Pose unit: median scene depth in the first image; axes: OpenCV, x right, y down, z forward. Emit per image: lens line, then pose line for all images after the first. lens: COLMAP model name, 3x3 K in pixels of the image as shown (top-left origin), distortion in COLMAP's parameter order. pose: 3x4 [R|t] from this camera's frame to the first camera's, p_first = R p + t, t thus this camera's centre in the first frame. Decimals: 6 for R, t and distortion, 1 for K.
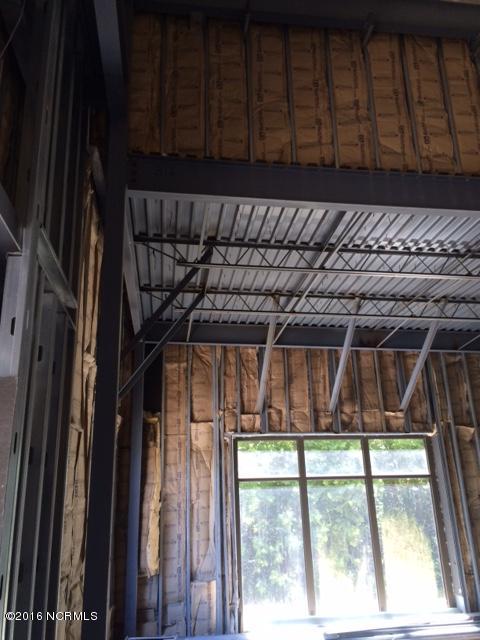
lens RADIAL K [[551.2, 0, 239.5], [0, 551.2, 314.6], [0, 0, 1]] dist [0.080069, -0.092664]
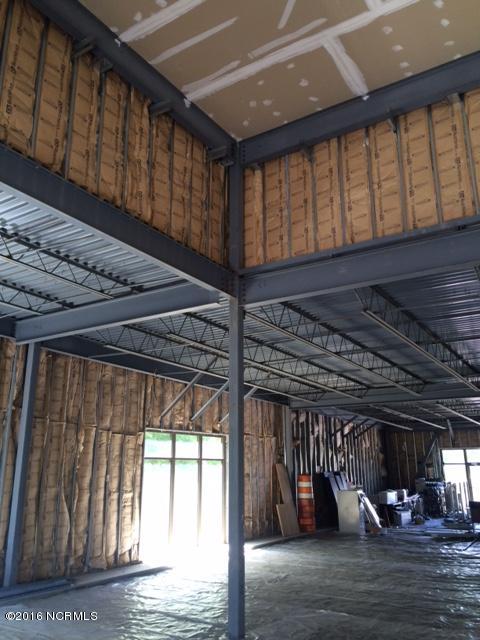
lens RADIAL K [[551.2, 0, 241.1], [0, 551.2, 318.9], [0, 0, 1]] dist [0.080069, -0.092664]
pose [[0.674050, 0.224734, 0.703669, -0.896258], [-0.248767, 0.966014, -0.070224, -0.021790], [-0.695536, -0.127715, 0.707049, -0.179819]]
